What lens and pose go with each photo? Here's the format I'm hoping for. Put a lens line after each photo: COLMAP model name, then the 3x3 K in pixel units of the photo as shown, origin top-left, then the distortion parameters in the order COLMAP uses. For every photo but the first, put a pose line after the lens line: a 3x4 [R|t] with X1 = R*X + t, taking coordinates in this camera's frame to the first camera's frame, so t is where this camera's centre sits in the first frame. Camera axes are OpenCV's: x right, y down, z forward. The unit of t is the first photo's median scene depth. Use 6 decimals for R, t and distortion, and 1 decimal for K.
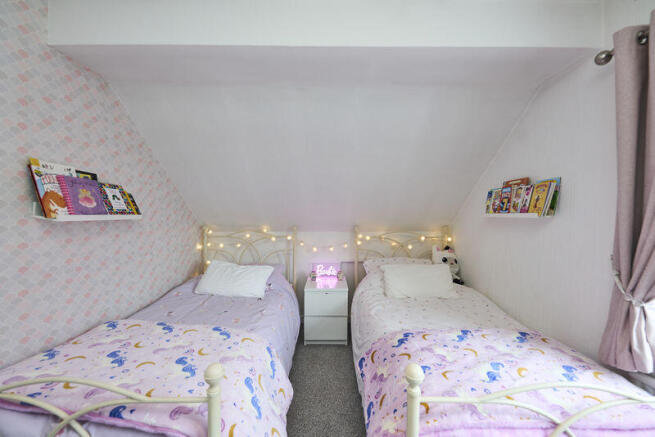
lens RADIAL K [[262.6, 0, 327.5], [0, 262.6, 218.5], [0, 0, 1]] dist [0.011740, -0.007911]
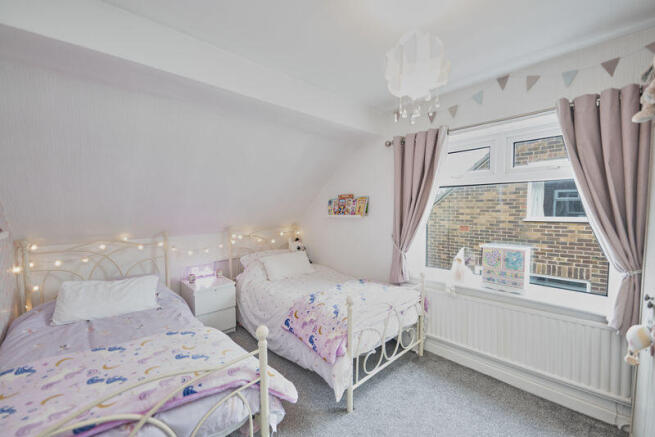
lens RADIAL K [[262.6, 0, 327.5], [0, 262.6, 218.5], [0, 0, 1]] dist [0.011740, -0.007911]
pose [[0.735630, -0.038000, 0.676317, -0.435300], [0.026444, 0.999275, 0.027383, -0.037052], [-0.676867, -0.002260, 0.736102, -0.138222]]
